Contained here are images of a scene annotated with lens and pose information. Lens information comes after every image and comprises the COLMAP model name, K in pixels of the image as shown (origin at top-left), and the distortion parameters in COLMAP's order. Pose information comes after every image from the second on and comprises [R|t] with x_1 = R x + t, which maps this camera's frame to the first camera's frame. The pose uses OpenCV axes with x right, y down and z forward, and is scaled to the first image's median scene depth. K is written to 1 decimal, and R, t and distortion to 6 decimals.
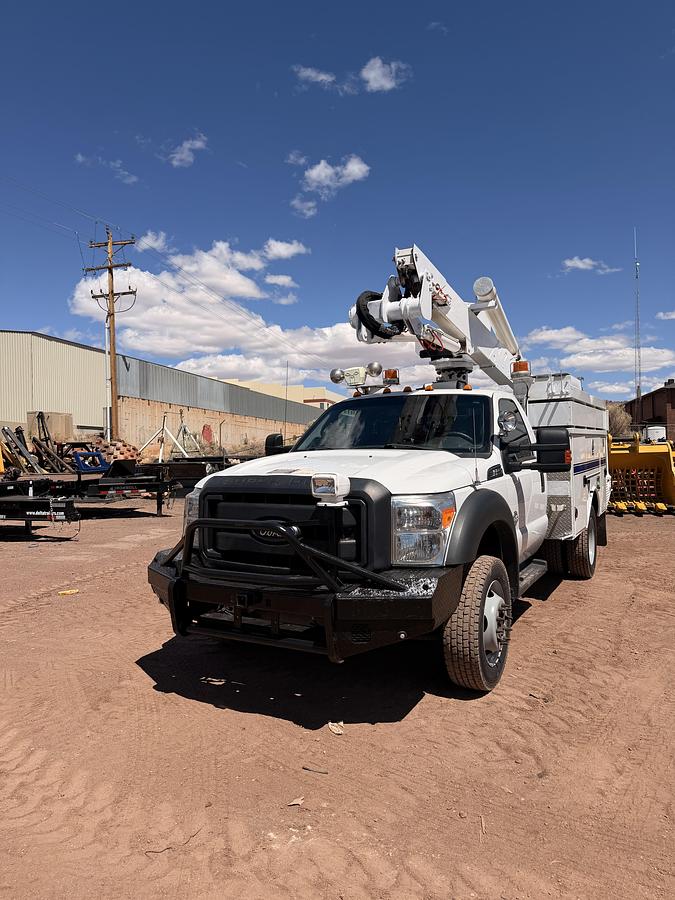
lens RADIAL K [[622.7, 0, 334.4], [0, 622.7, 466.8], [0, 0, 1]] dist [0.050323, -0.059536]
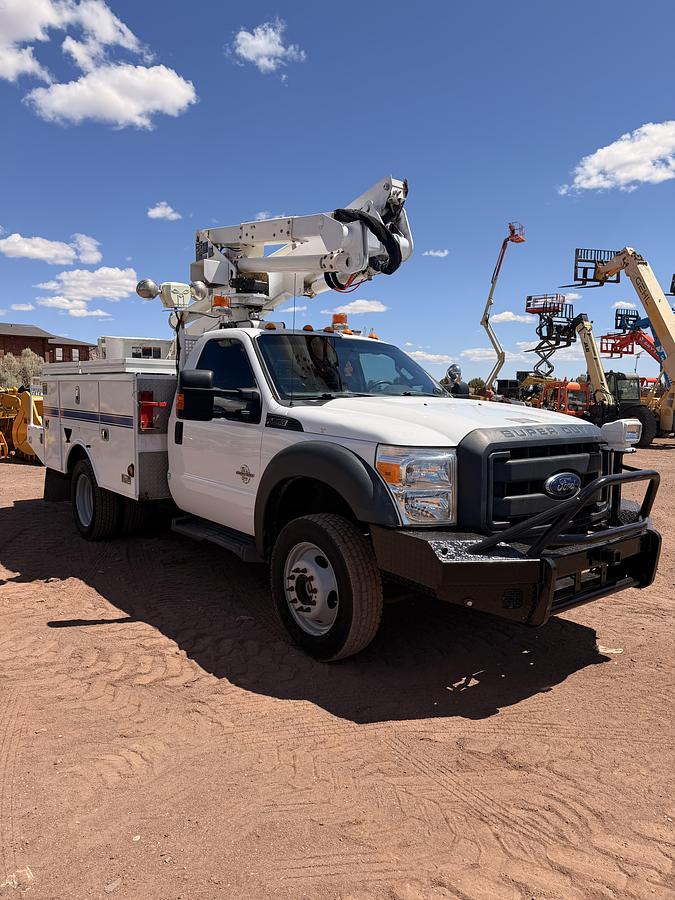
lens RADIAL K [[622.7, 0, 334.4], [0, 622.7, 466.8], [0, 0, 1]] dist [0.050323, -0.059536]
pose [[0.383605, -0.086098, 0.919475, -0.945041], [0.009512, 0.995960, 0.089291, -0.008177], [-0.923448, -0.025506, 0.382874, 0.829892]]
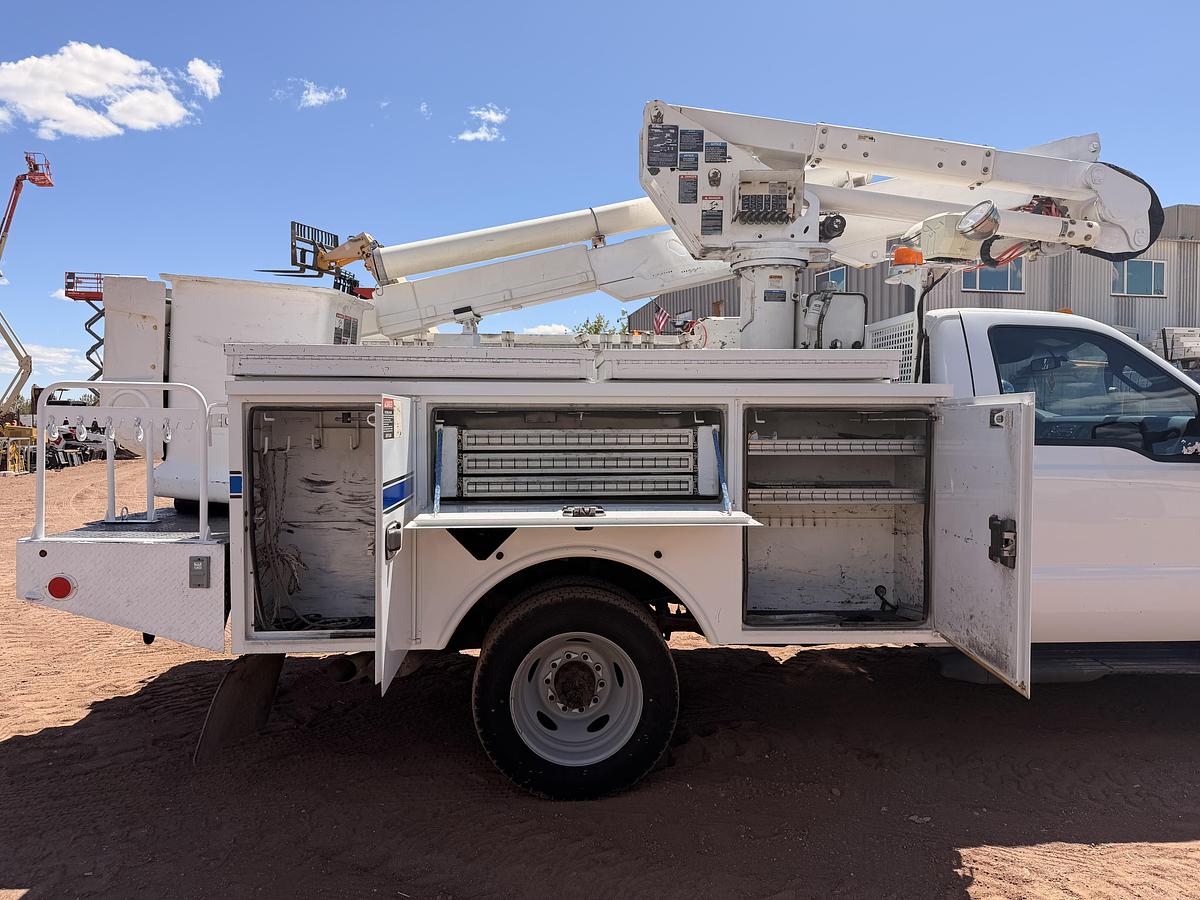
lens RADIAL K [[830.3, 0, 602.3], [0, 830.3, 473.6], [0, 0, 1]] dist [0.050323, -0.059536]
pose [[-0.530930, -0.031549, 0.846828, -0.475130], [0.038450, 0.997381, 0.061264, -0.057623], [-0.846543, 0.065087, -0.528326, 2.324833]]
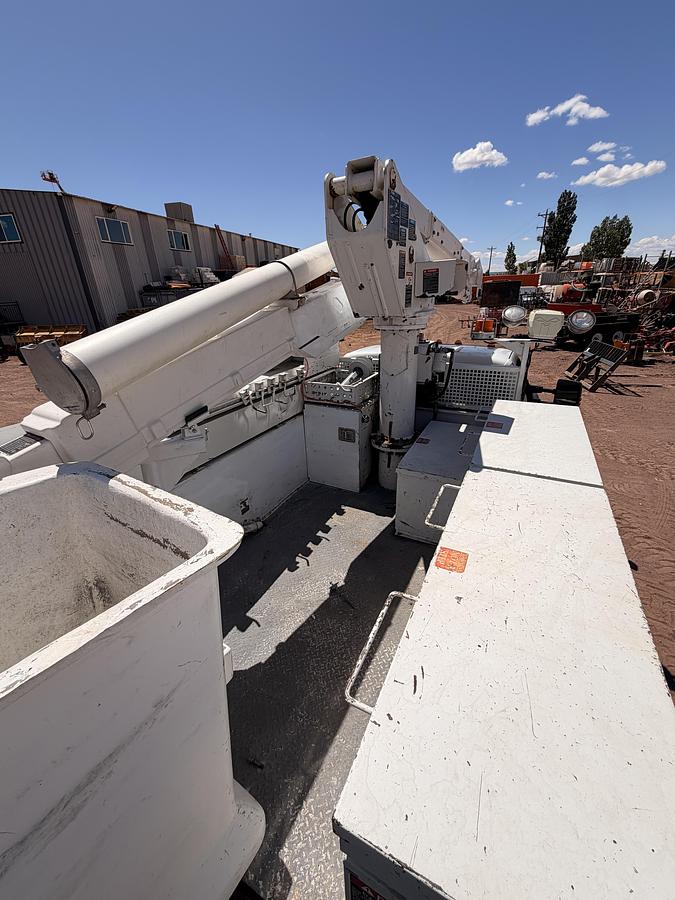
lens RADIAL K [[352.2, 0, 337.5], [0, 352.2, 450.0], [0, 0, 1]] dist [0.000125, 0.000252]
pose [[-0.997998, 0.062682, 0.008421, 0.425870], [0.059975, 0.895719, 0.440557, -0.323852], [0.020072, 0.440181, -0.897685, 2.211623]]
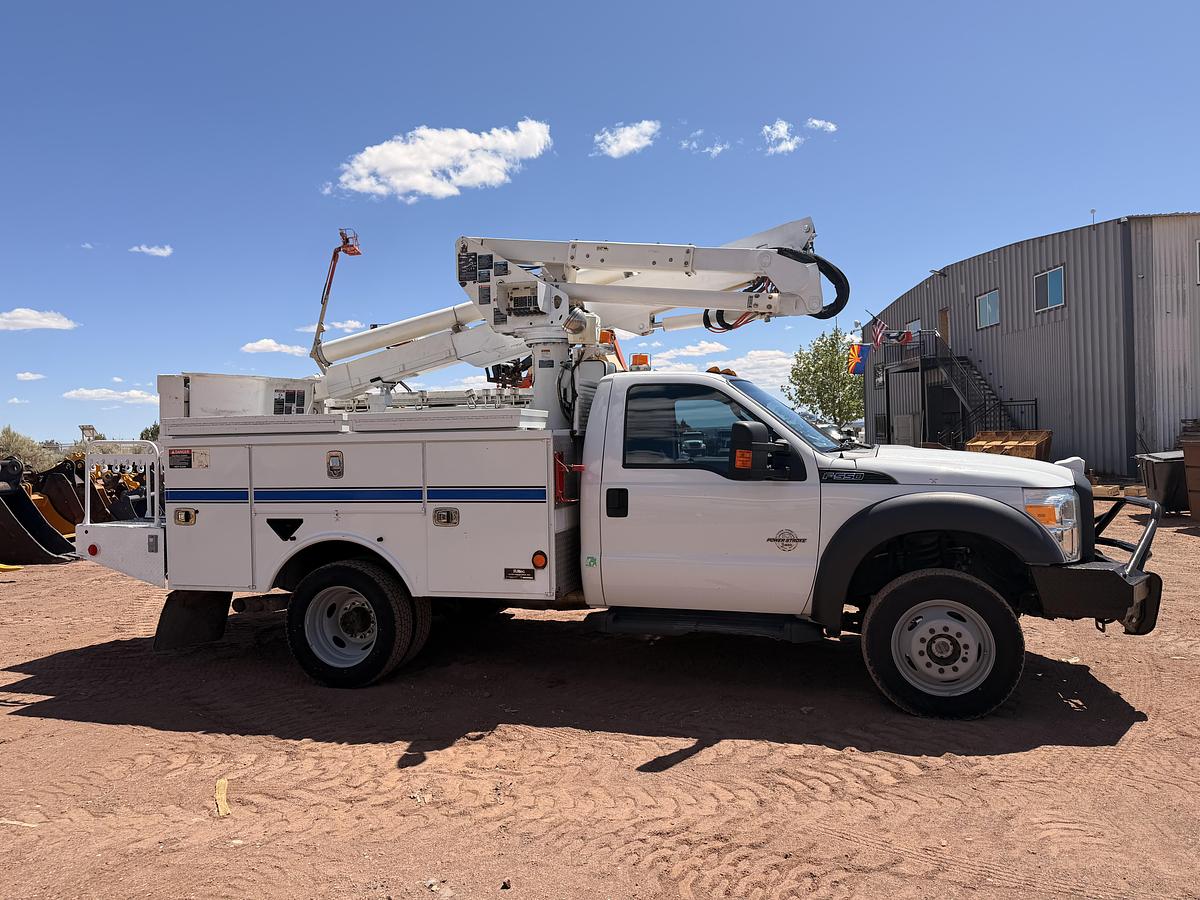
lens RADIAL K [[830.3, 0, 602.3], [0, 830.3, 473.6], [0, 0, 1]] dist [0.050323, -0.059536]
pose [[-0.228145, -0.011216, 0.973563, -1.144027], [0.057841, 0.998011, 0.025052, -0.044238], [-0.971908, 0.062027, -0.227042, 1.836461]]
